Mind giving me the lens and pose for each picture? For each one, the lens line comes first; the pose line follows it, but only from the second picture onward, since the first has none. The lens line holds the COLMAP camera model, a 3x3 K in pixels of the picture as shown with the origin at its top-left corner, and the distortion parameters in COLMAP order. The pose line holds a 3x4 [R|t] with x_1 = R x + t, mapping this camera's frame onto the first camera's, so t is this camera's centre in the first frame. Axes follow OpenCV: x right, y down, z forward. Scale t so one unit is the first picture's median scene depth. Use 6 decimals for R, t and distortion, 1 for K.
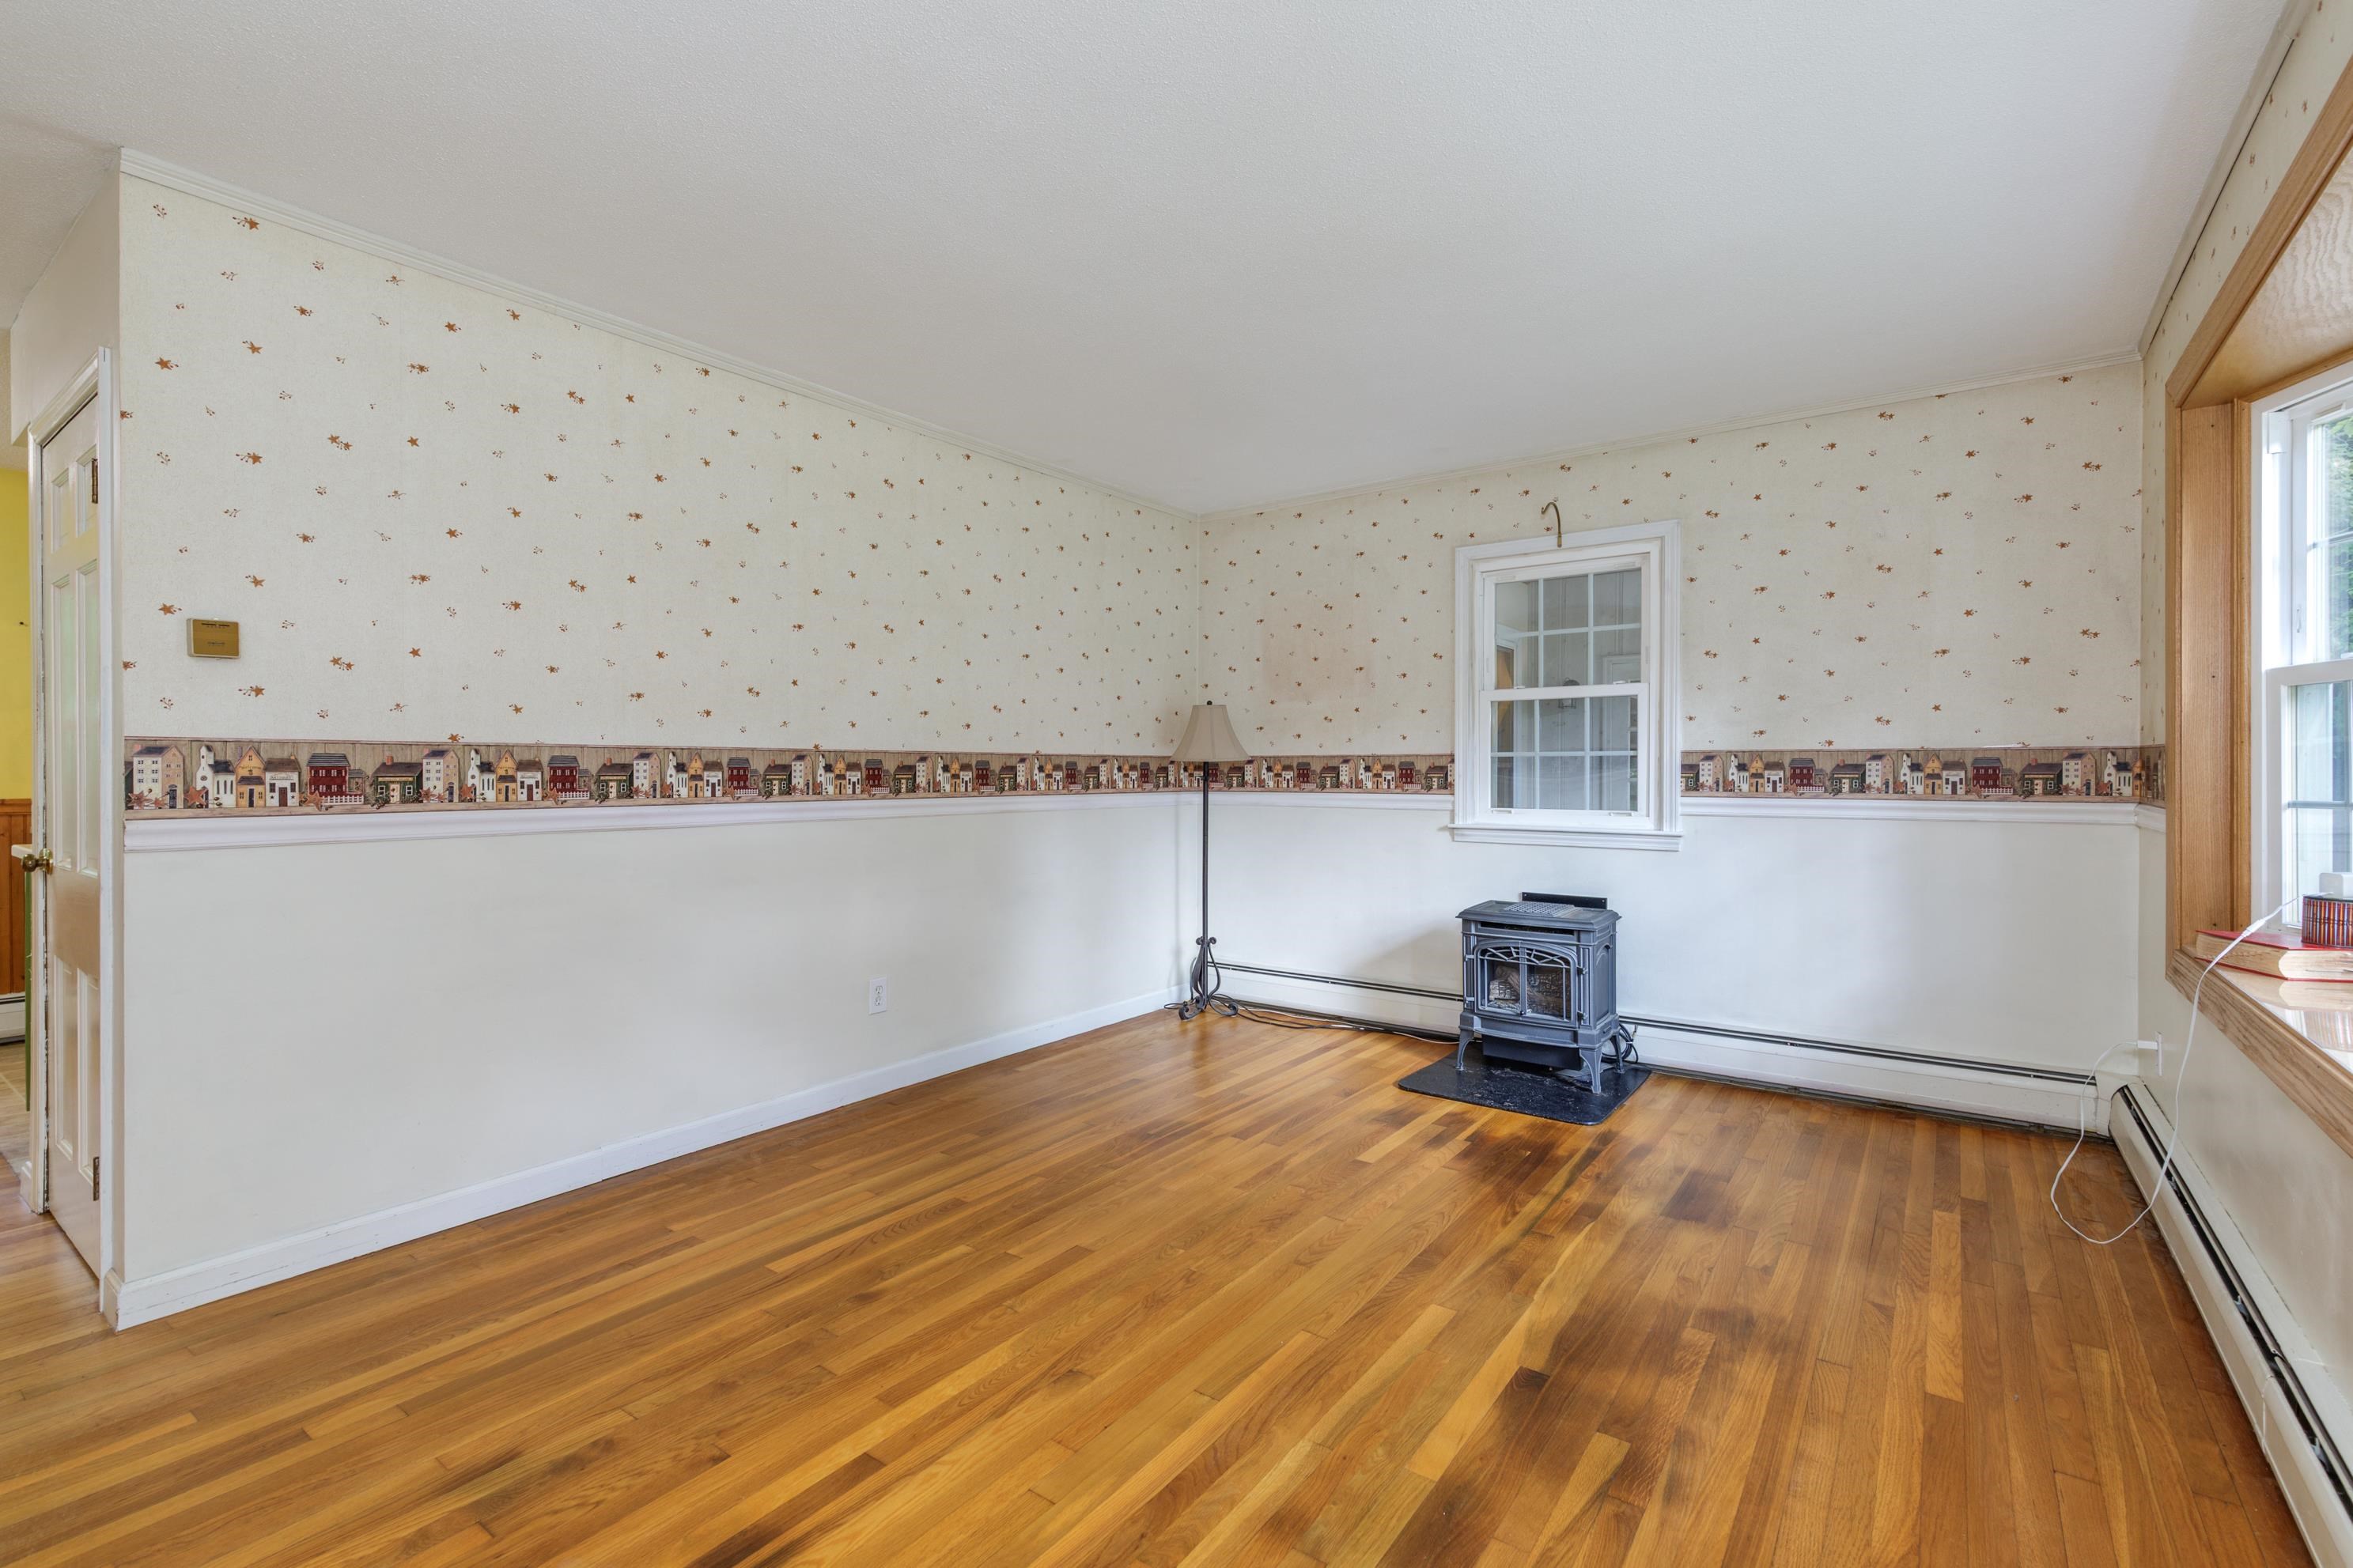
lens RADIAL K [[1059.8, 0, 1171.7], [0, 1059.8, 778.1], [0, 0, 1]] dist [0.004639, -0.000419]
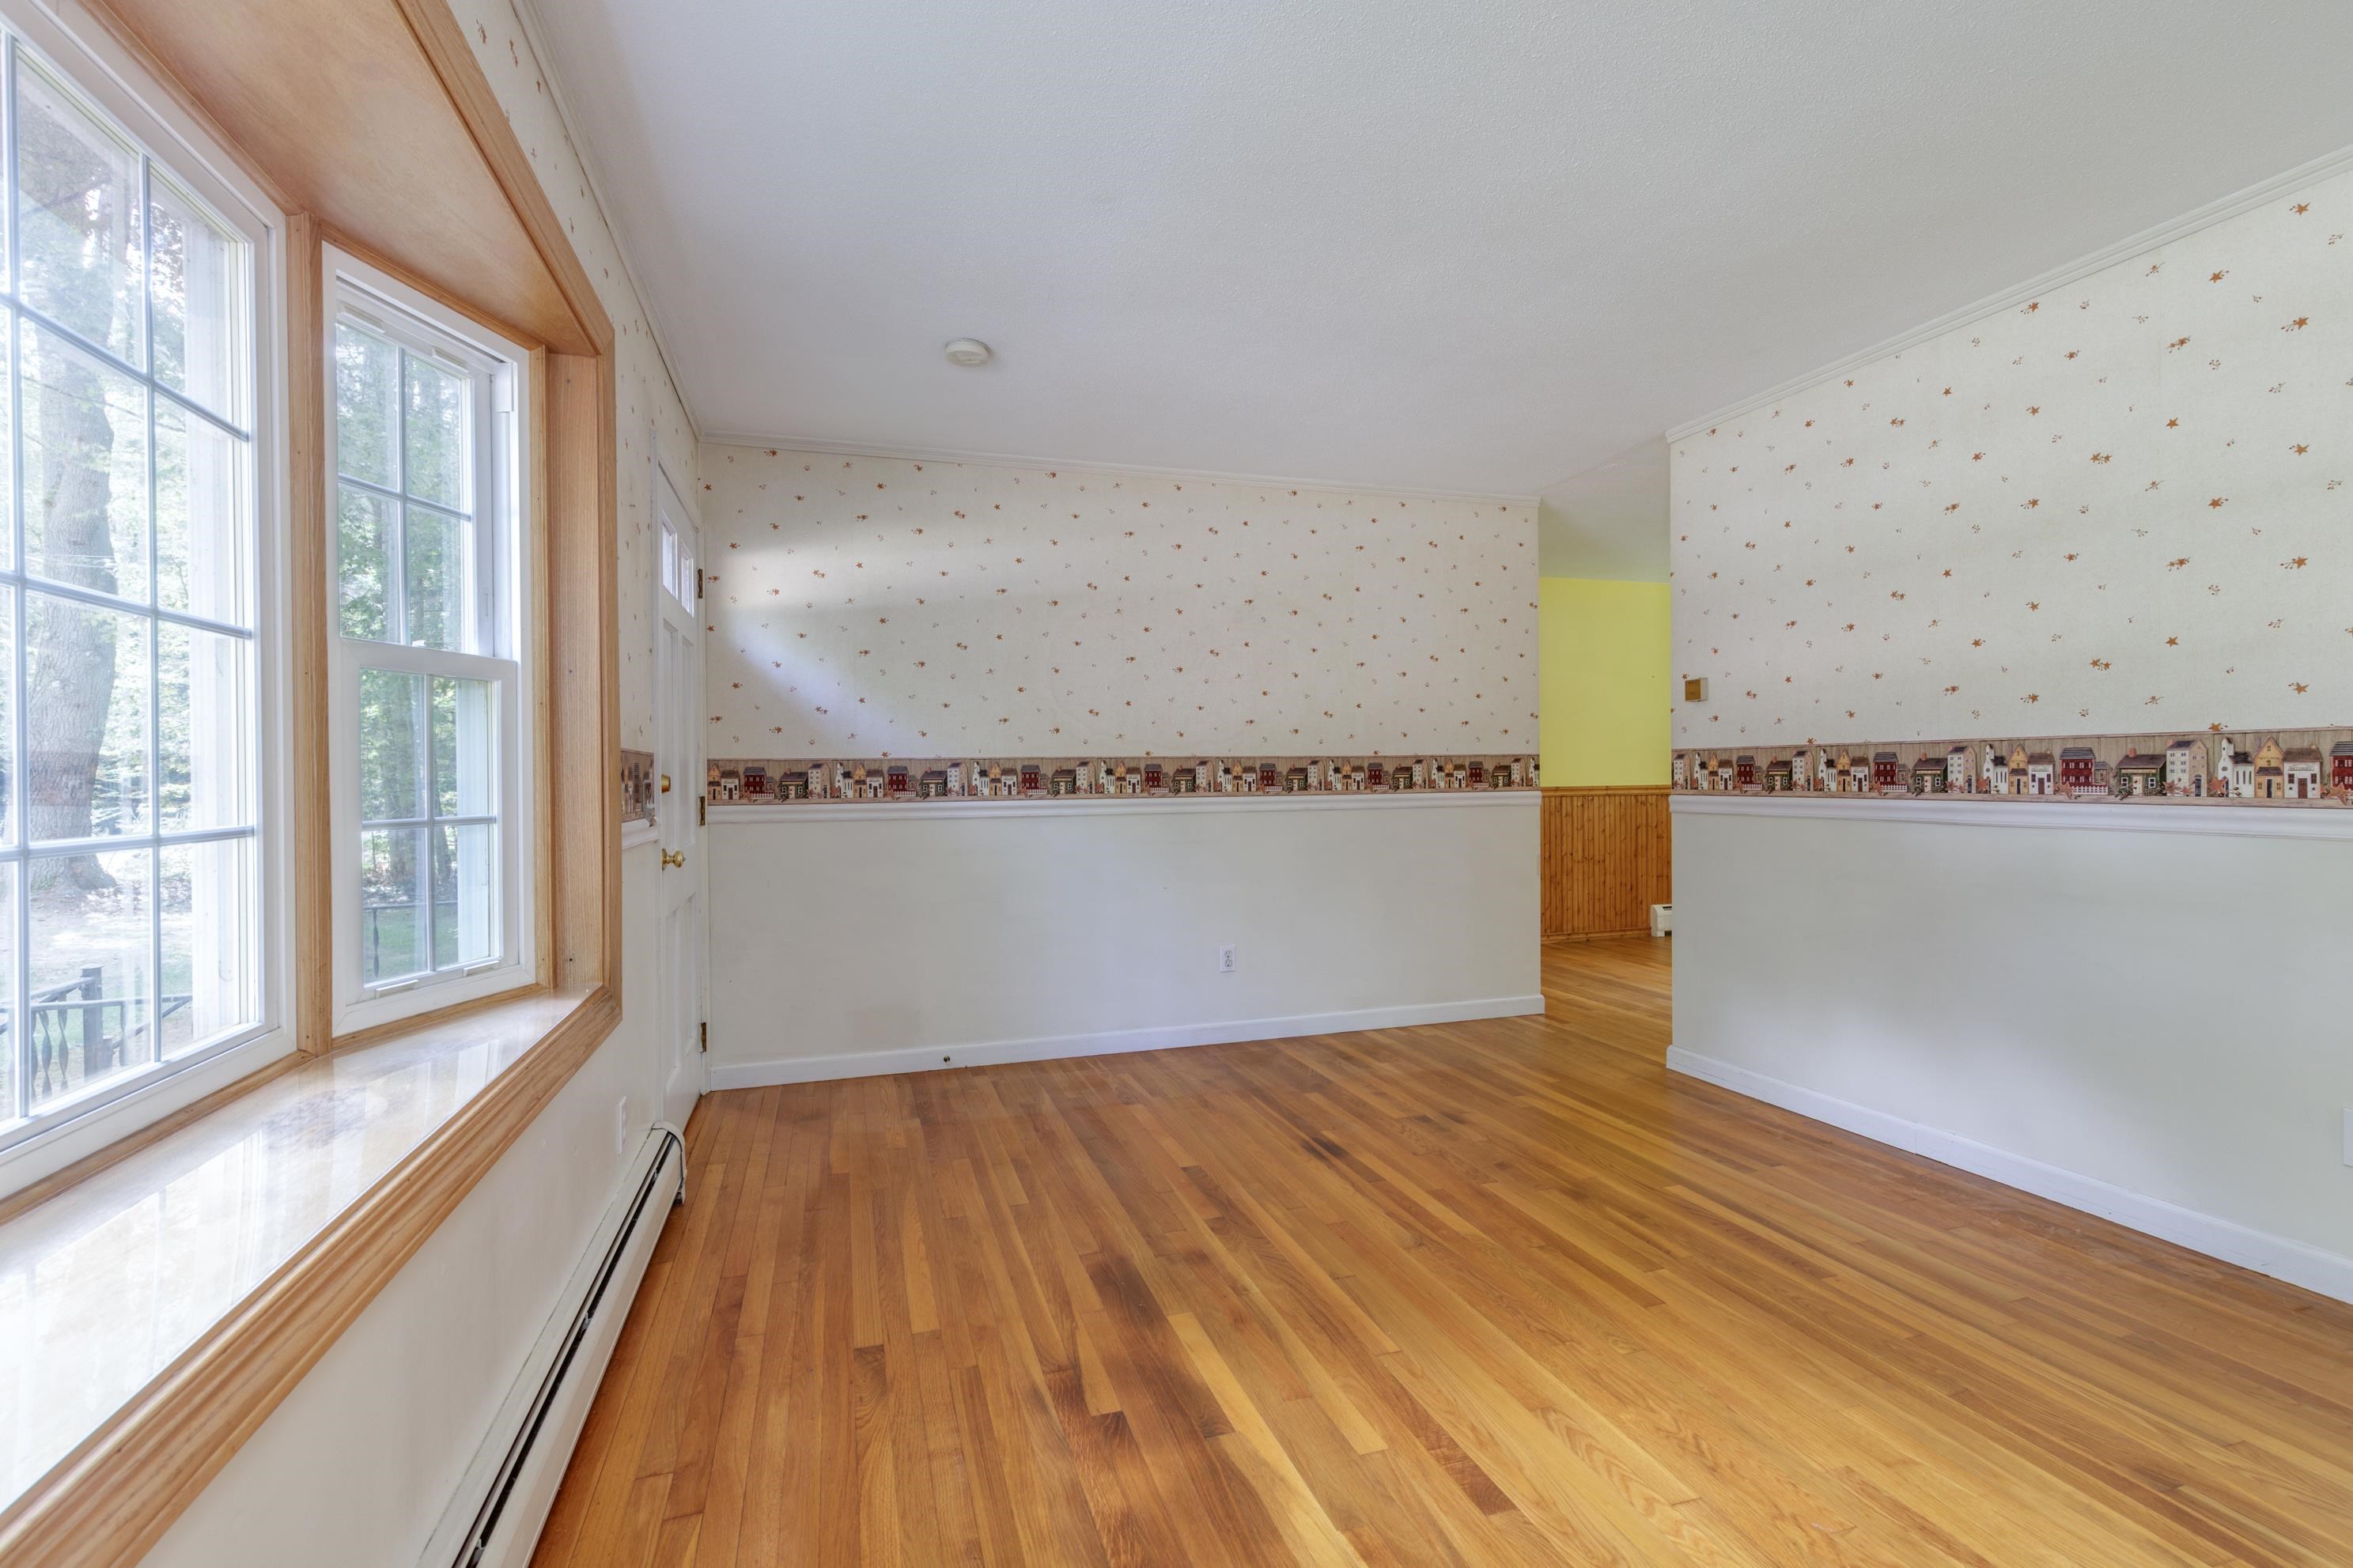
lens RADIAL K [[1059.8, 0, 1175.3], [0, 1059.8, 782.0], [0, 0, 1]] dist [0.004639, -0.000419]
pose [[-0.588196, 0.013270, -0.808610, 0.810209], [0.005284, 0.999907, 0.012565, -0.008239], [0.808701, 0.003118, -0.588211, 1.114189]]
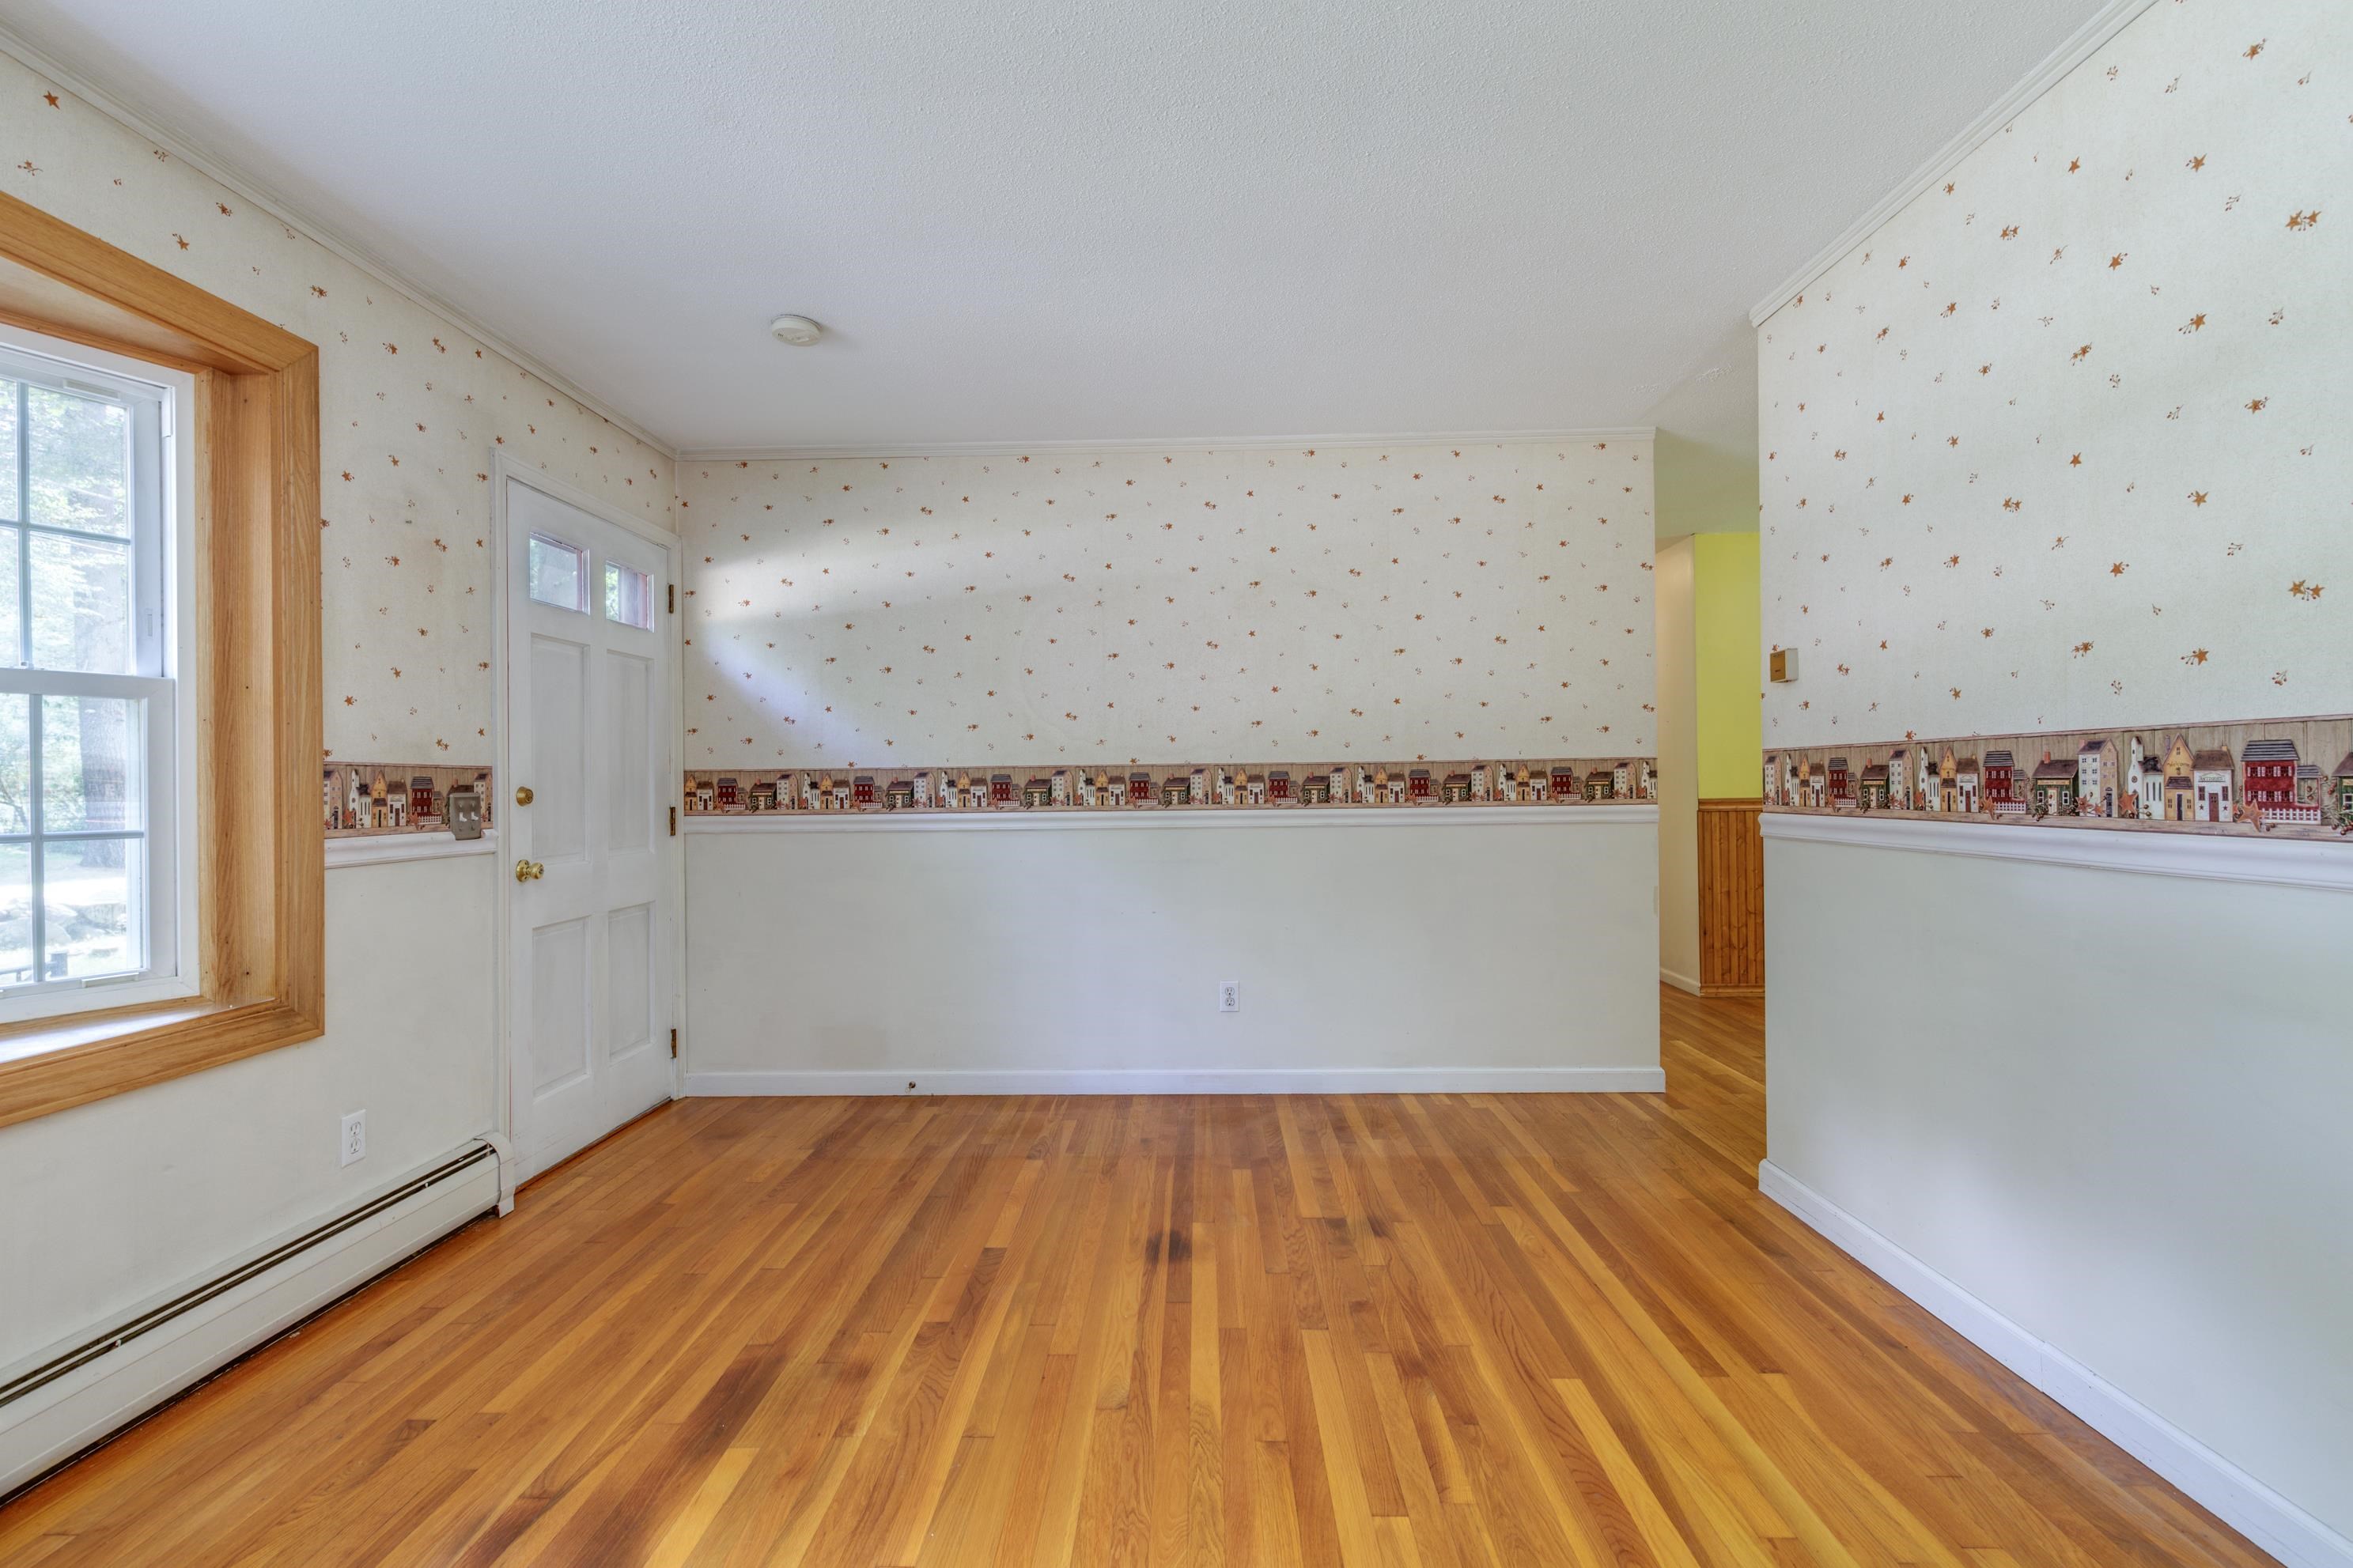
lens RADIAL K [[1059.8, 0, 1173.7], [0, 1059.8, 781.9], [0, 0, 1]] dist [0.004639, -0.000419]
pose [[-0.821918, 0.010180, -0.569515, 0.304615], [0.009116, 0.999947, 0.004718, -0.009291], [0.569533, -0.001314, -0.821967, 1.344716]]
